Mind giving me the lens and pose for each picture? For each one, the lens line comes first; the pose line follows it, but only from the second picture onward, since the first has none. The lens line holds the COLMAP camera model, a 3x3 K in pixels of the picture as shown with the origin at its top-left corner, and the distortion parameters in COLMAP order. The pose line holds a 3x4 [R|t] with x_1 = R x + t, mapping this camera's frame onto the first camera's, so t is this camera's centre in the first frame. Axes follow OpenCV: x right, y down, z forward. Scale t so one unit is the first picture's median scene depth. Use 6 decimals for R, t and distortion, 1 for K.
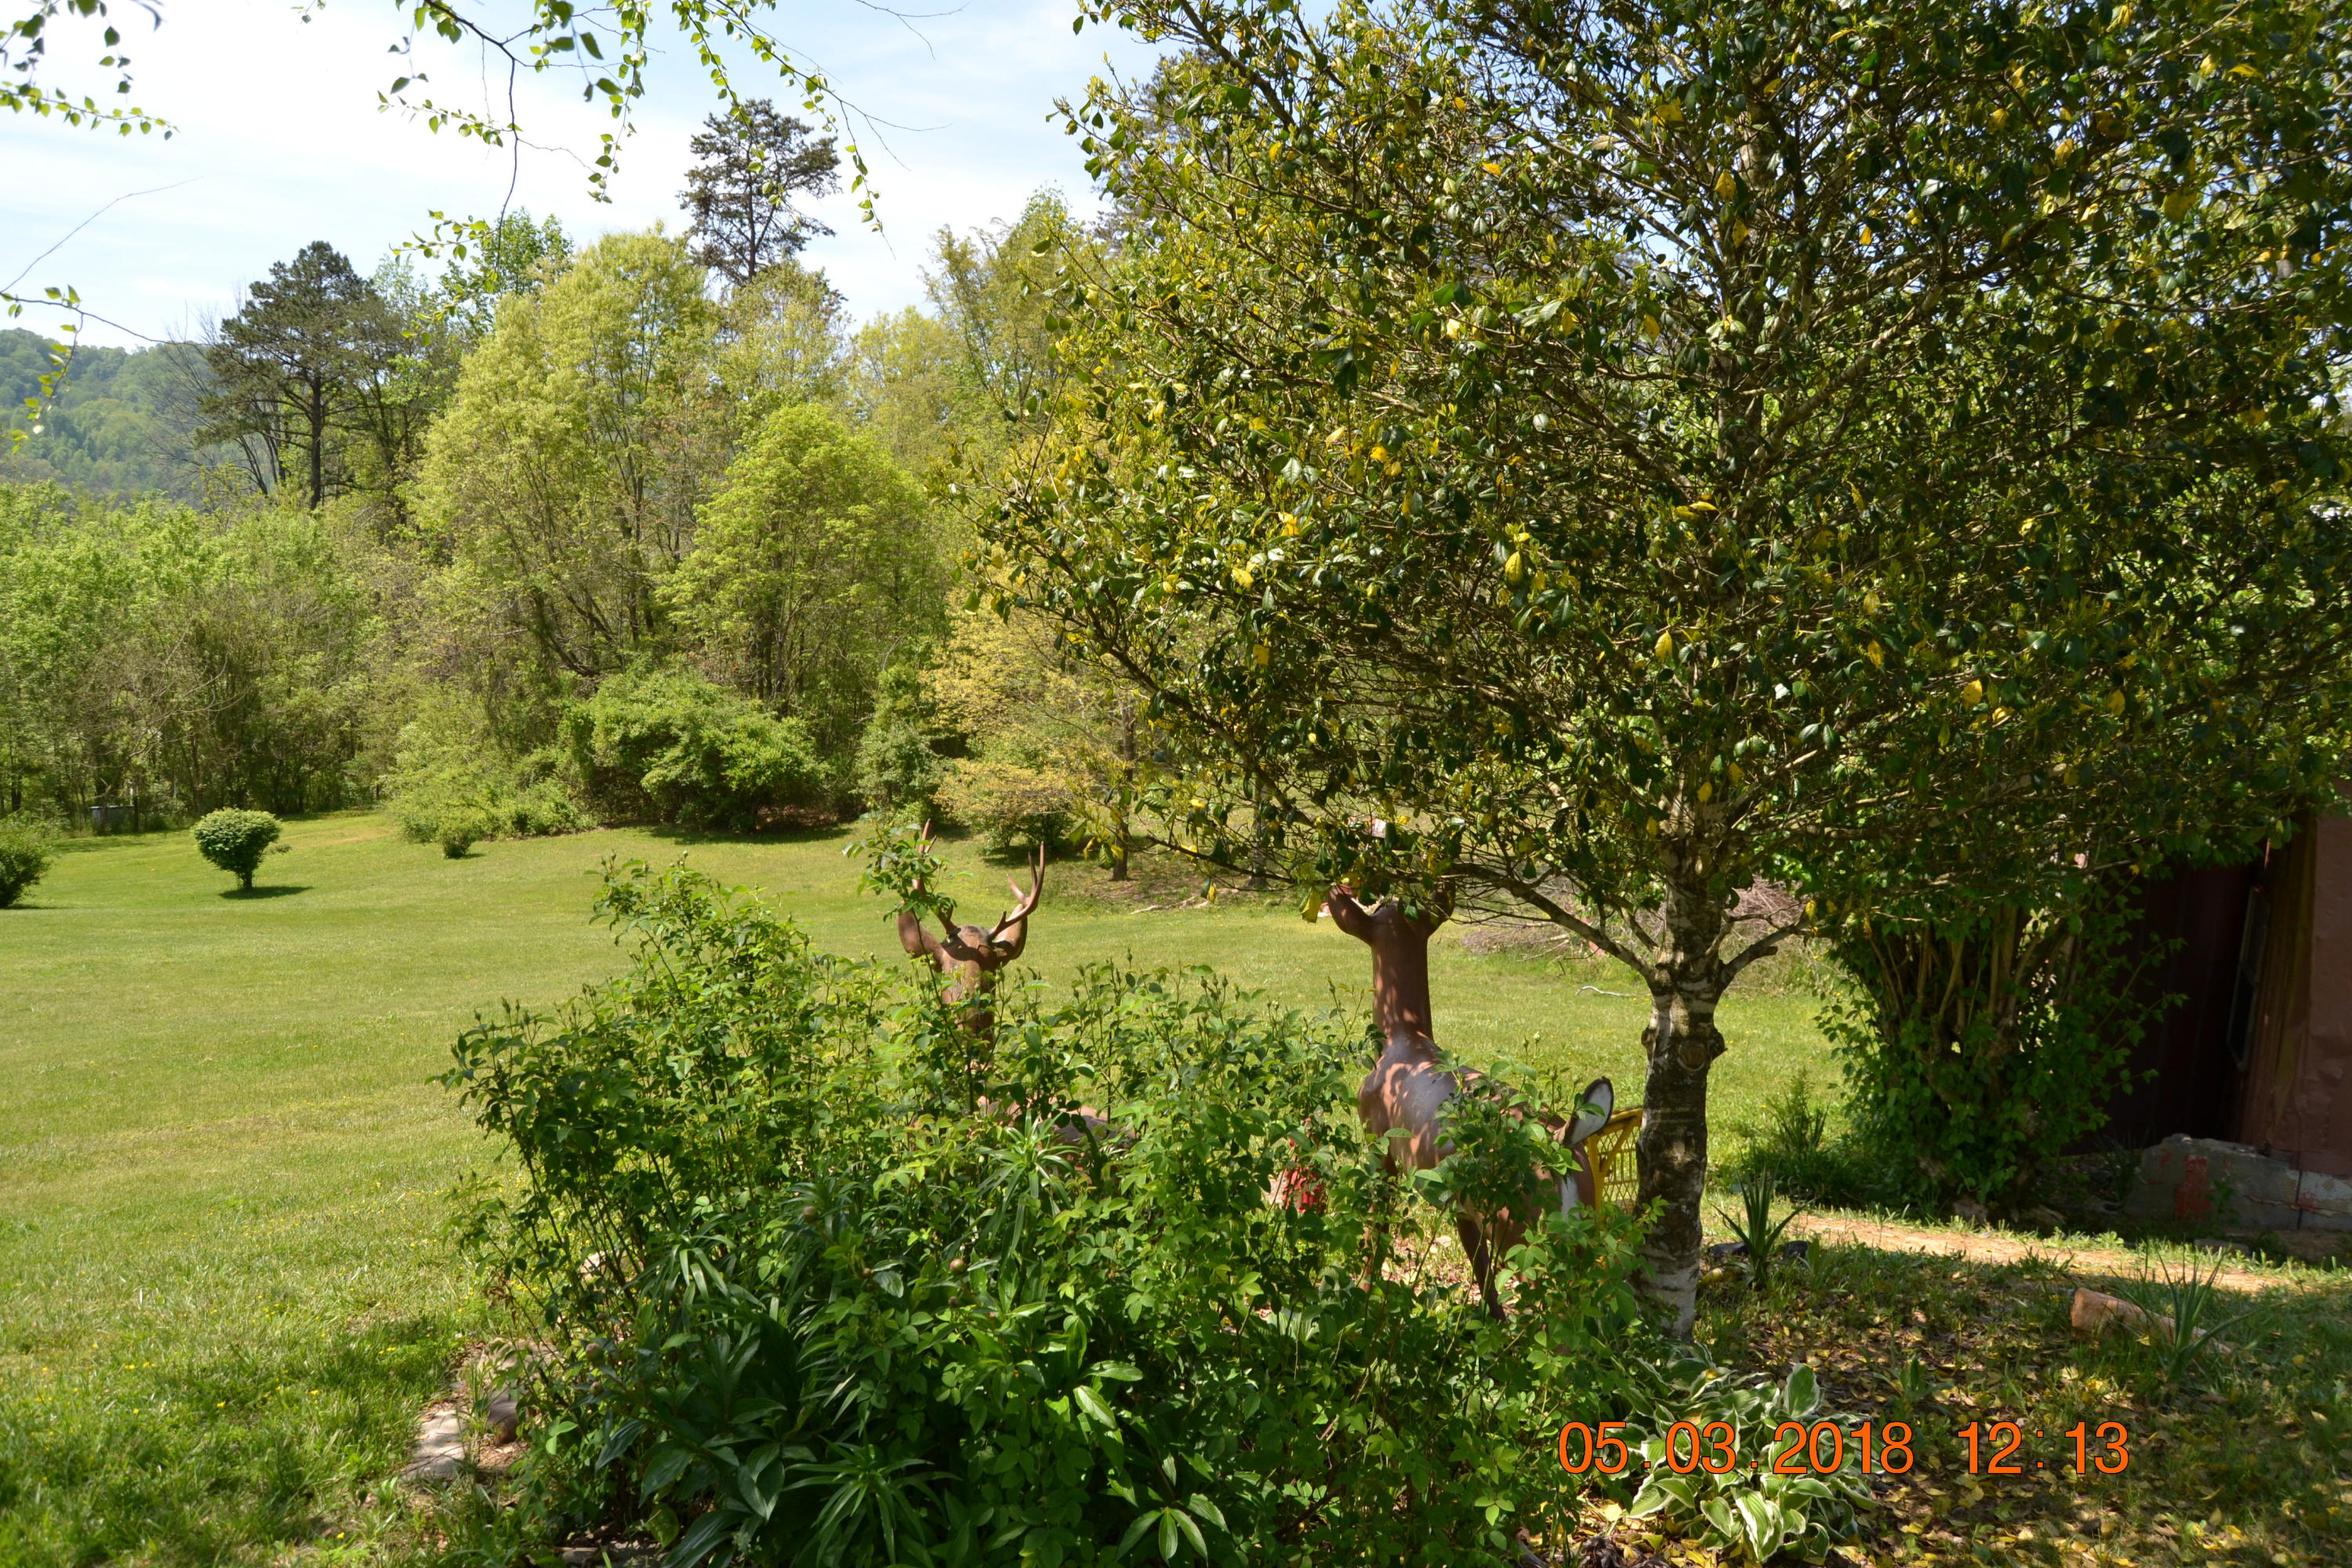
lens RADIAL K [[1870.1, 0, 1159.9], [0, 1870.1, 763.8], [0, 0, 1]] dist [-0.098176, 0.047167]
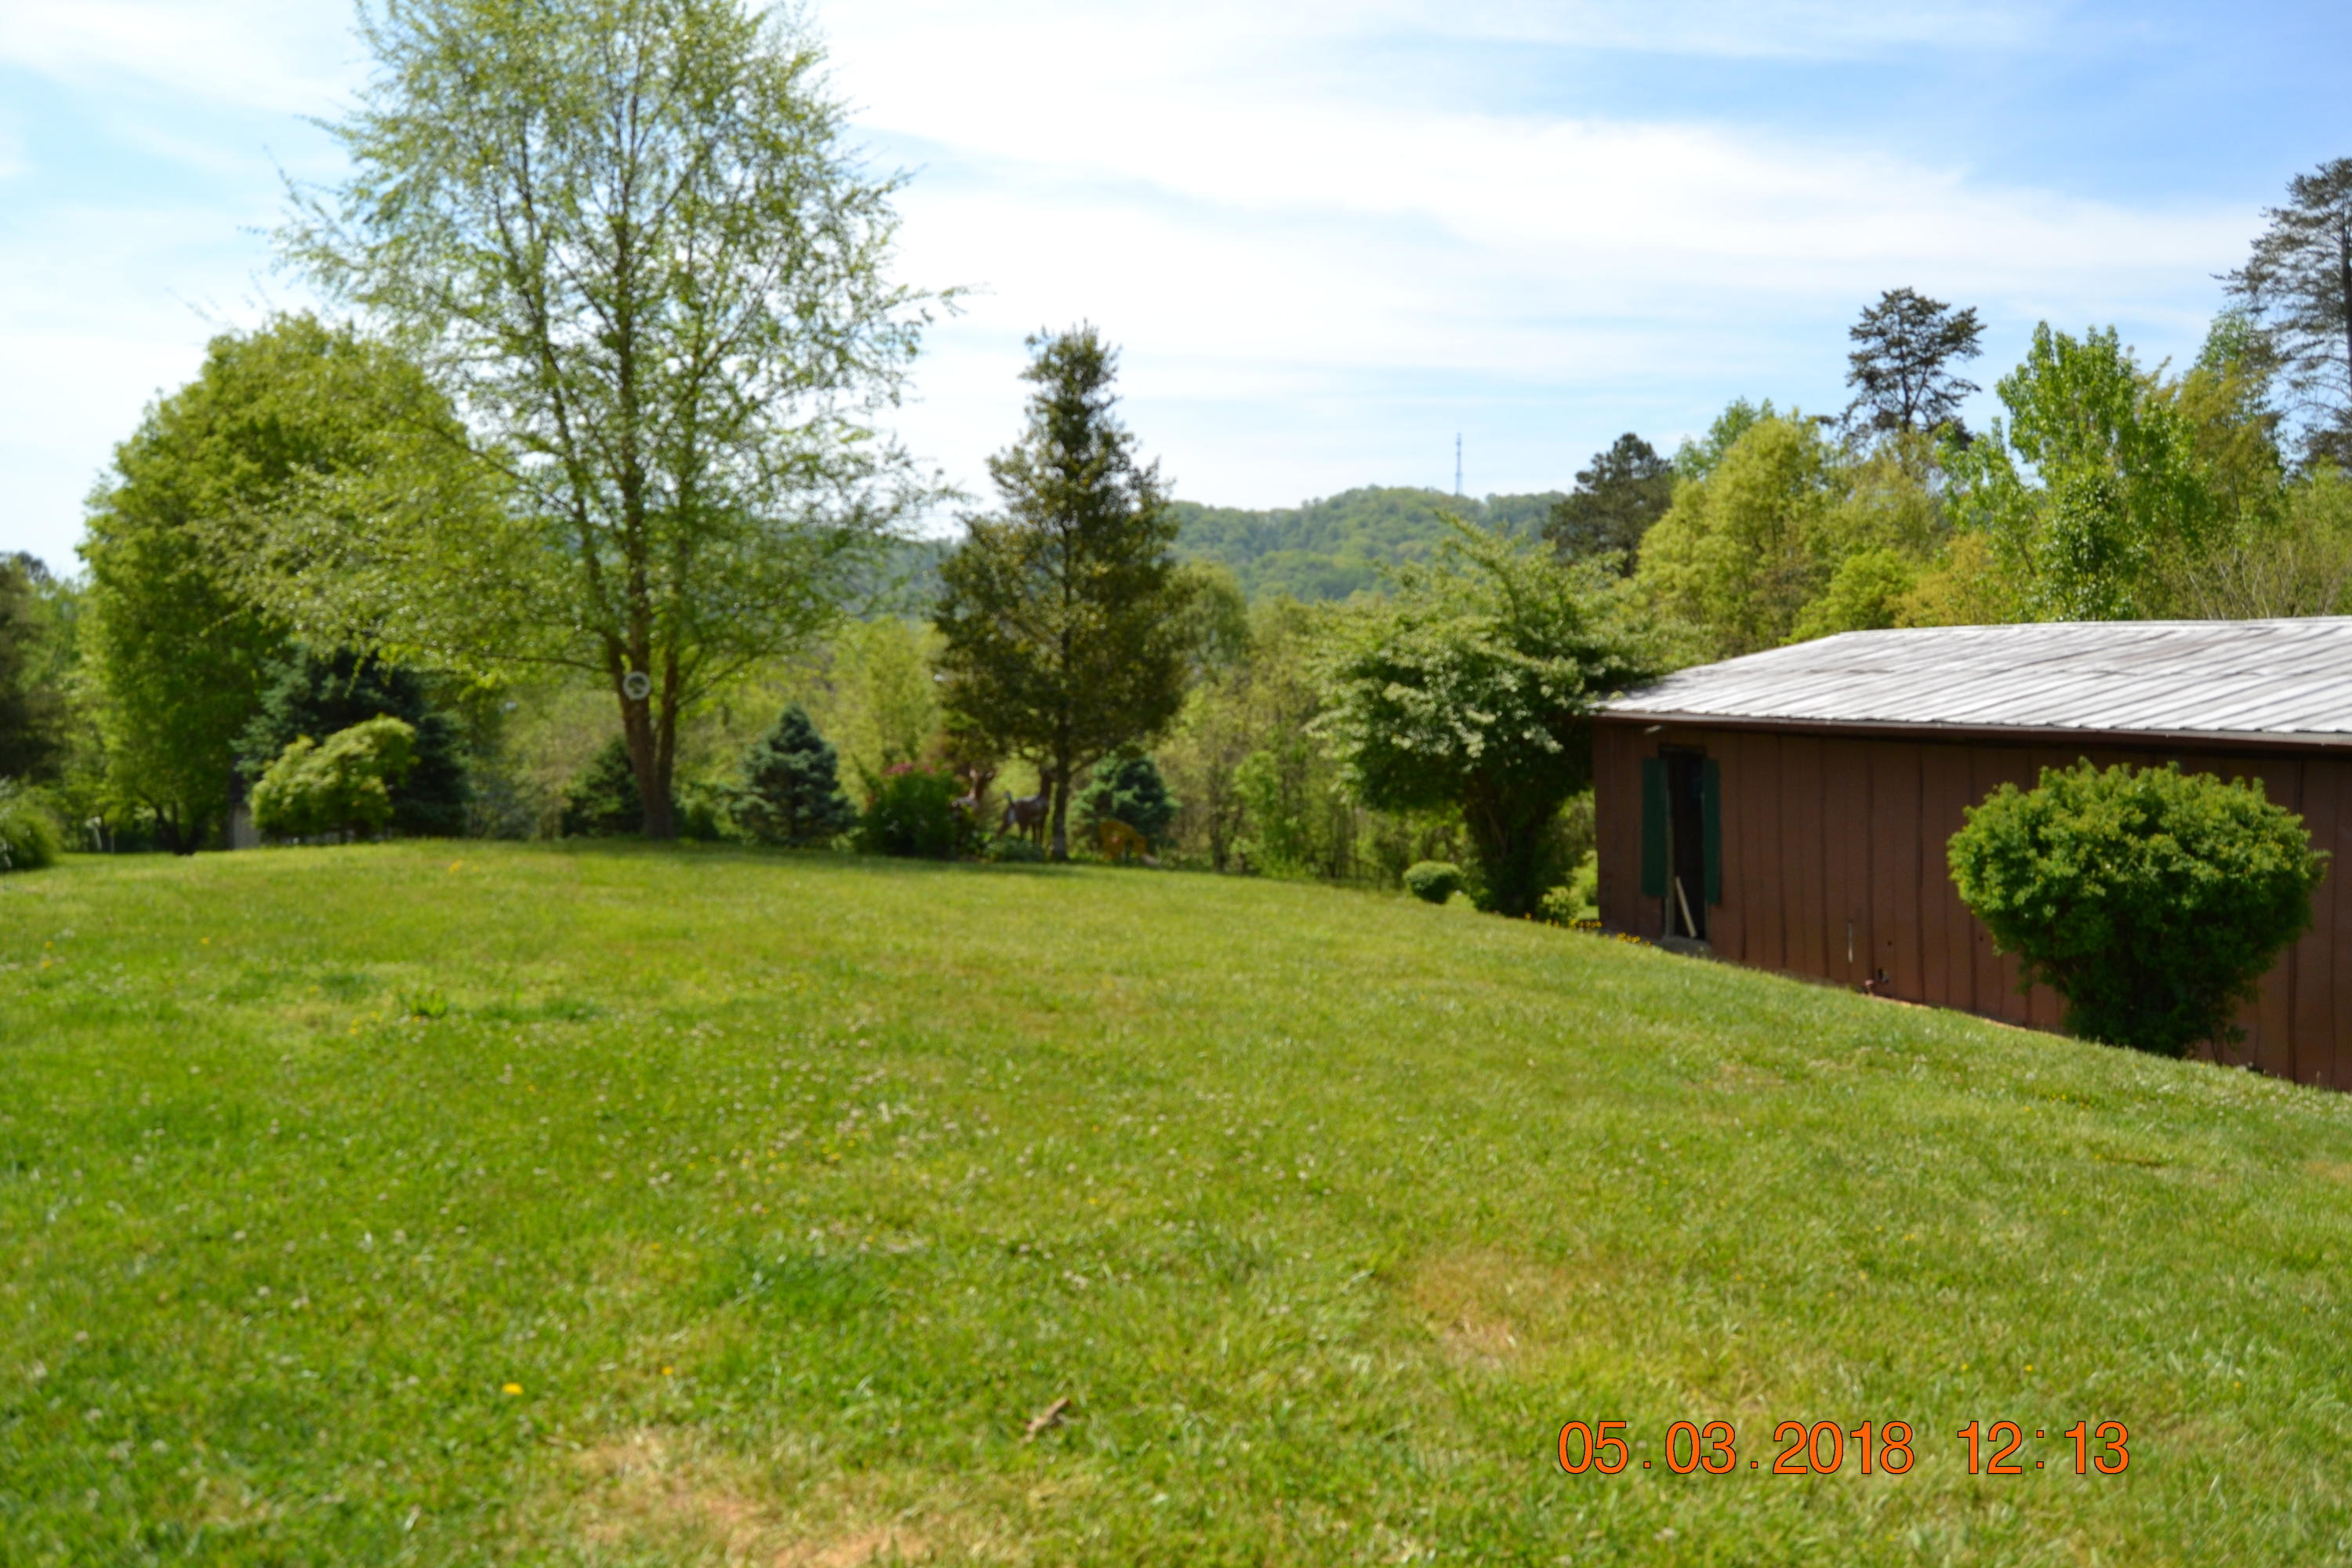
lens RADIAL K [[1870.1, 0, 1179.7], [0, 1870.1, 776.1], [0, 0, 1]] dist [-0.098176, 0.047167]
pose [[0.724408, -0.008010, -0.689325, 0.328890], [-0.032268, 0.998442, -0.045513, 0.026575], [0.688615, 0.055213, 0.723022, -0.199039]]
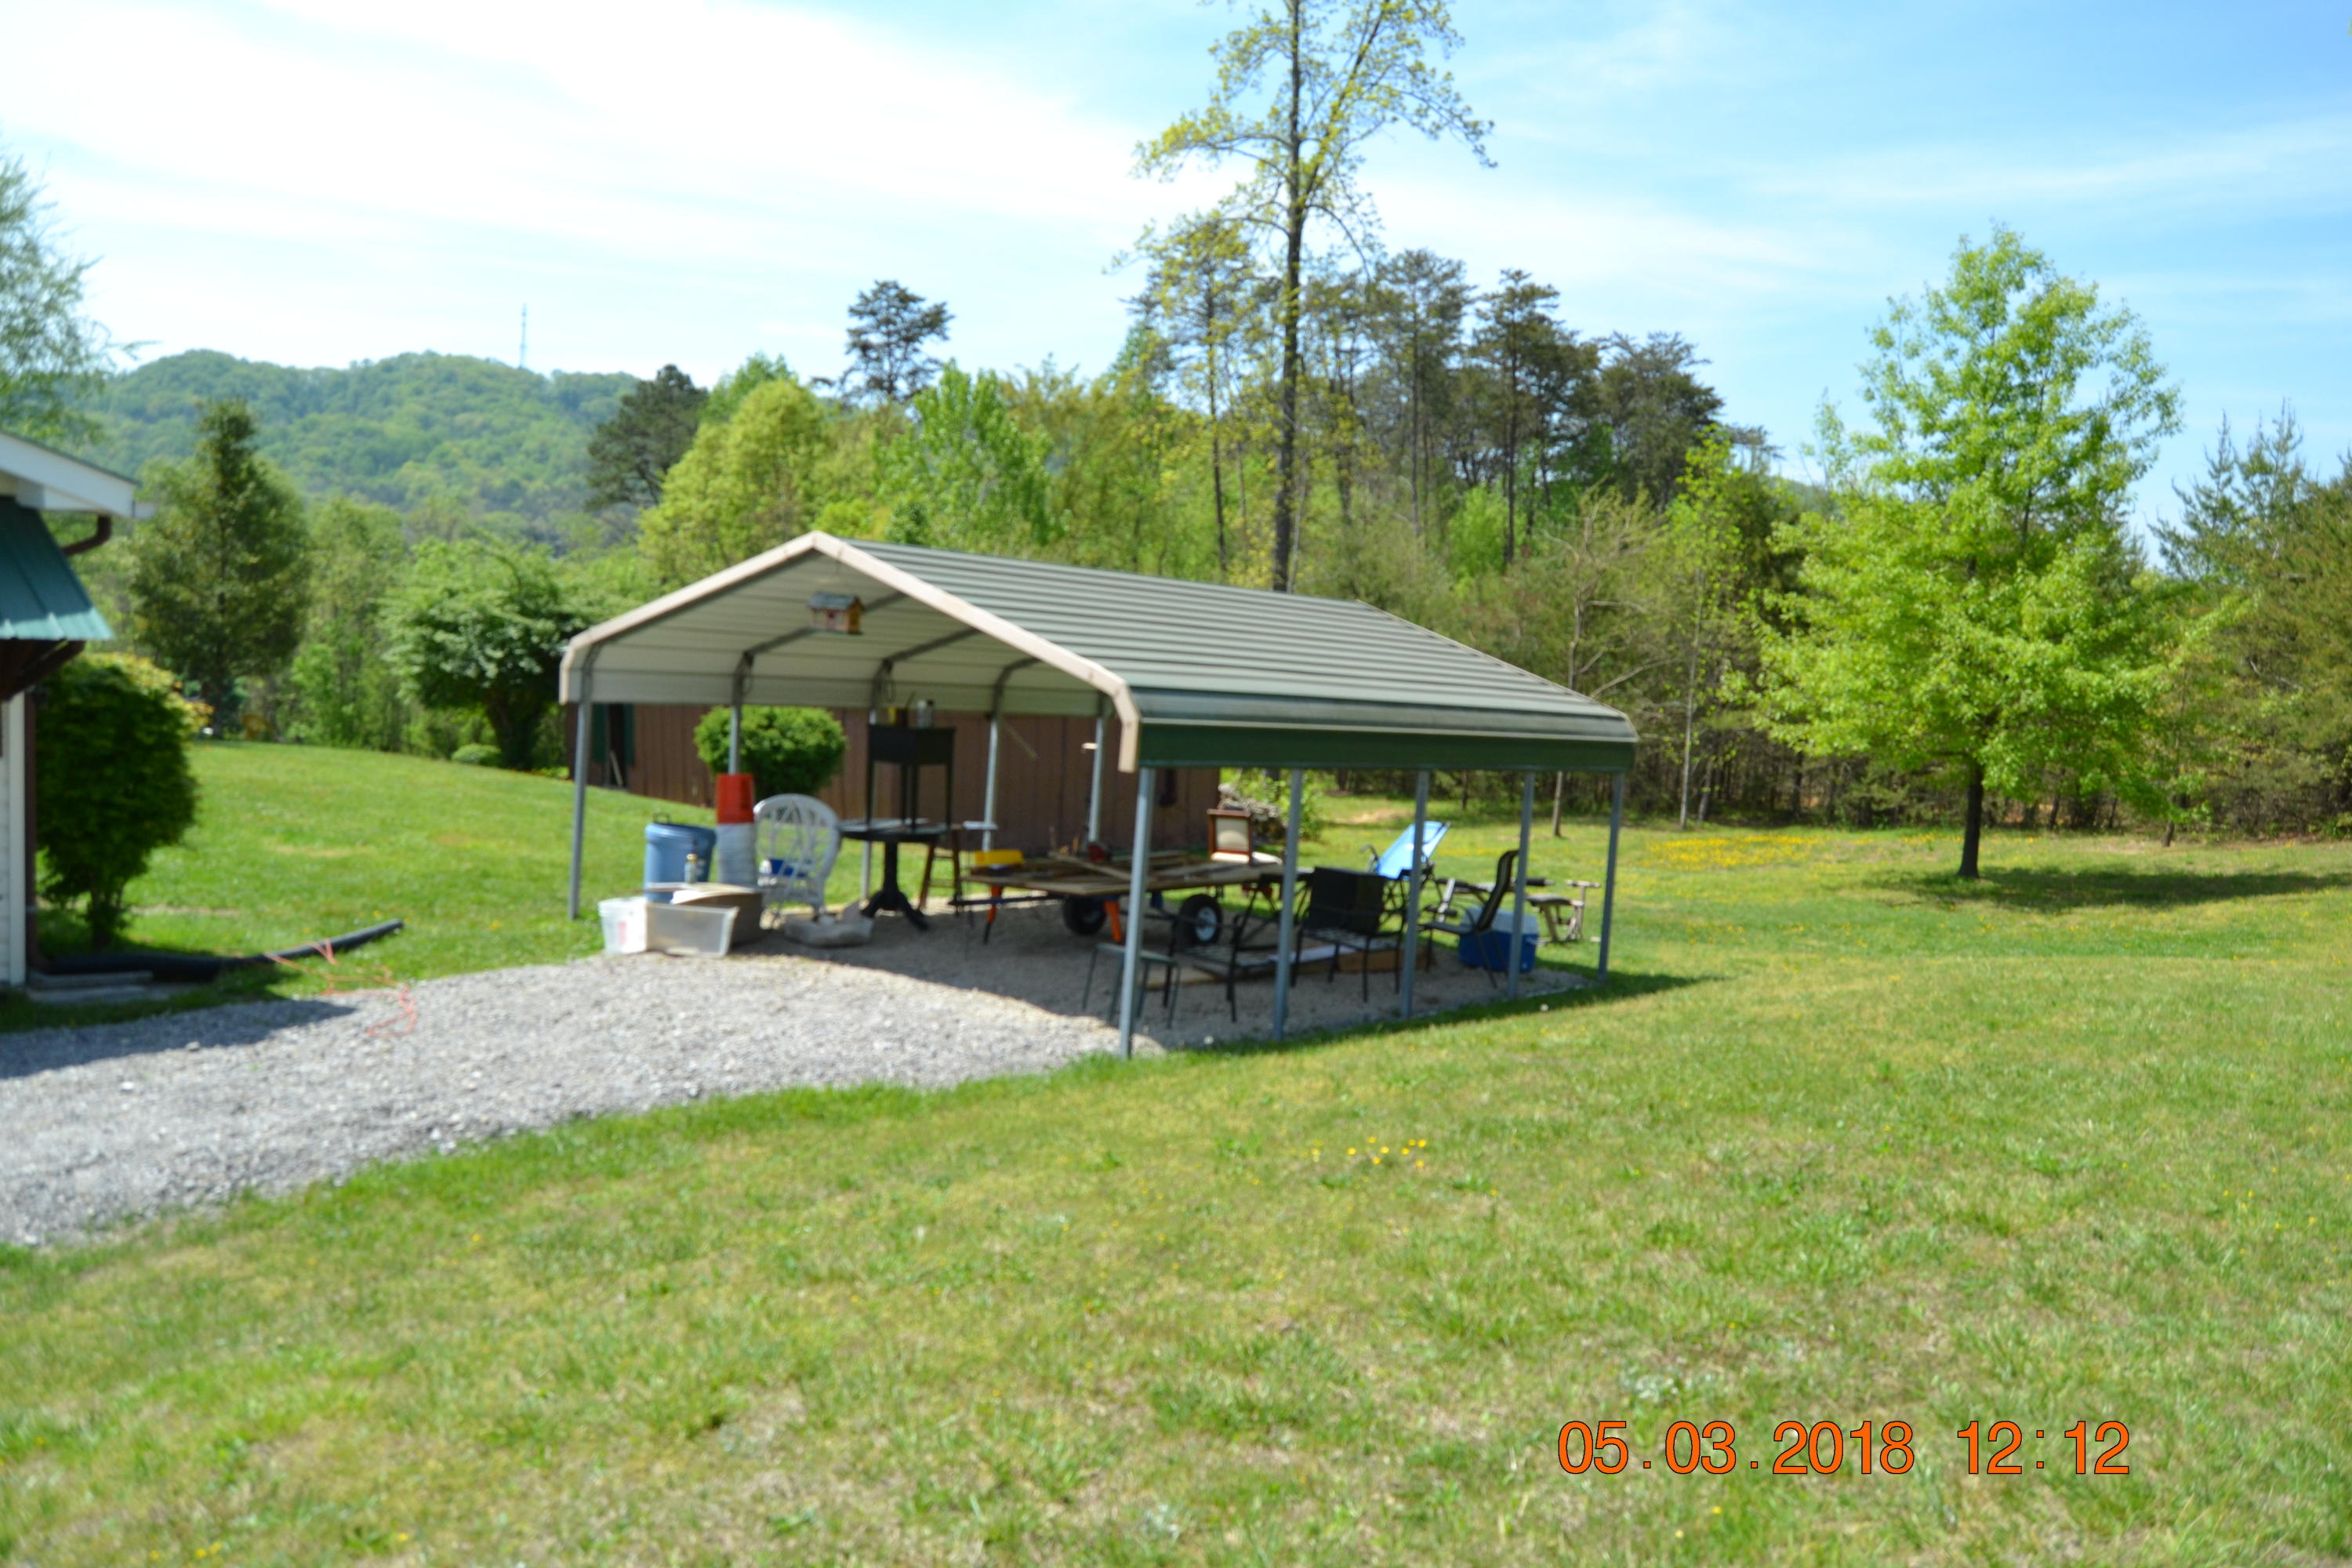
lens RADIAL K [[1870.1, 0, 1164.2], [0, 1870.1, 769.2], [0, 0, 1]] dist [-0.098176, 0.047167]
pose [[0.961873, 0.028907, -0.271964, 0.511530], [-0.031347, 0.999498, -0.004632, 0.030110], [0.271693, 0.012981, 0.962296, -0.436048]]
